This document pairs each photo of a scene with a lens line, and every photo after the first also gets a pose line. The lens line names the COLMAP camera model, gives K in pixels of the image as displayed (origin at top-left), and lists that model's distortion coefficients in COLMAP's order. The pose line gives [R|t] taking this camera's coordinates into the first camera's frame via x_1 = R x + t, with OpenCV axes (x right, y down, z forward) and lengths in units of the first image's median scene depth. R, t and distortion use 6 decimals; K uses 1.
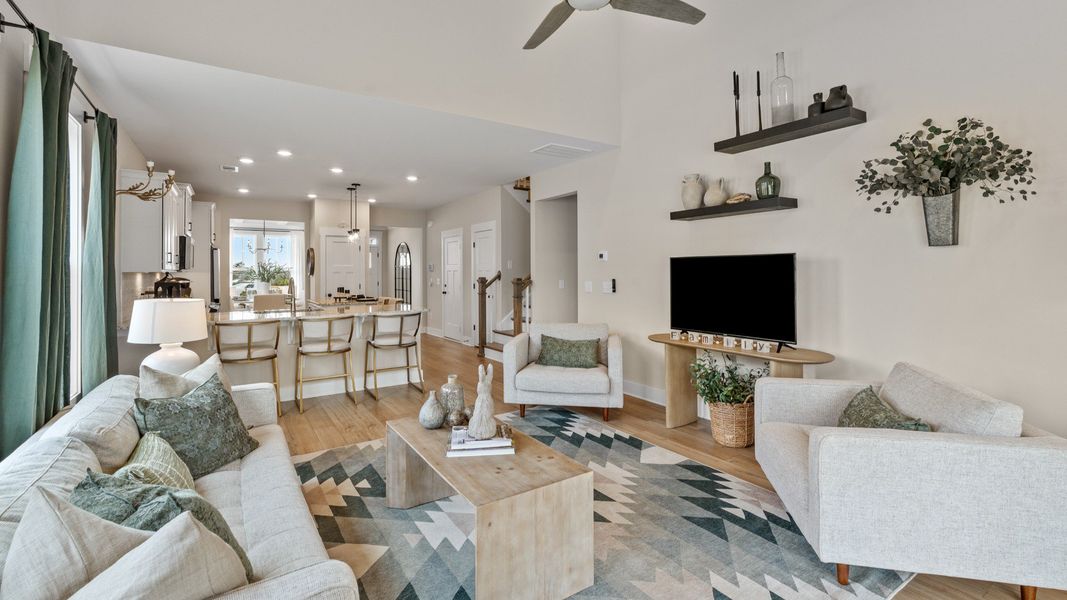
lens RADIAL K [[470.7, 0, 534.8], [0, 470.7, 268.1], [0, 0, 1]] dist [-0.000486, 0.001120]
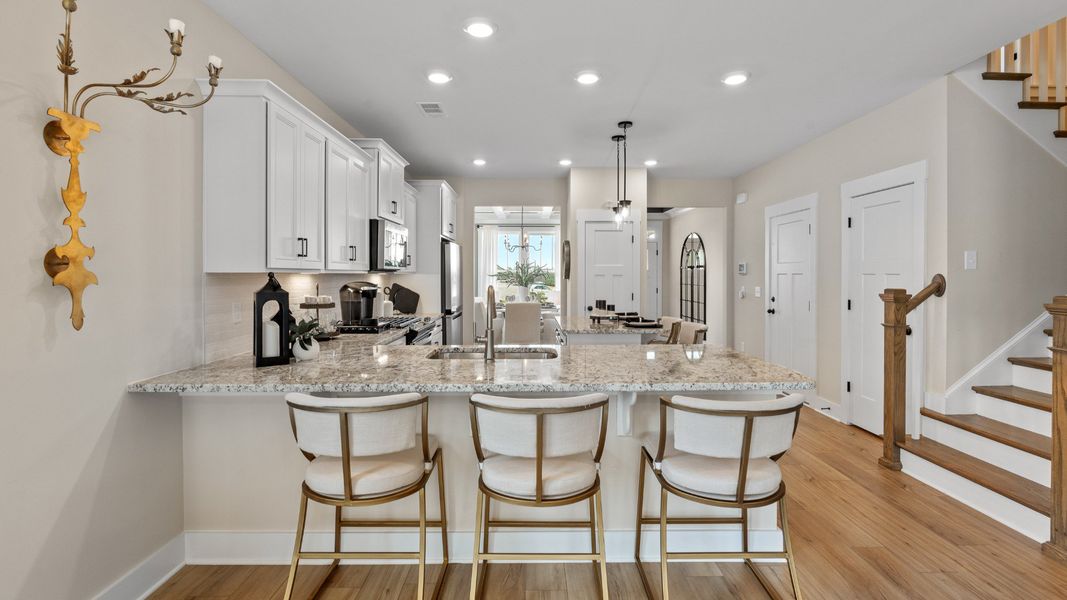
lens RADIAL K [[470.7, 0, 535.3], [0, 470.7, 277.5], [0, 0, 1]] dist [-0.000486, 0.001120]
pose [[0.843985, 0.008153, -0.536306, -0.156524], [-0.001986, 0.999925, 0.012075, 0.004478], [0.536364, -0.009126, 0.843938, 0.436659]]
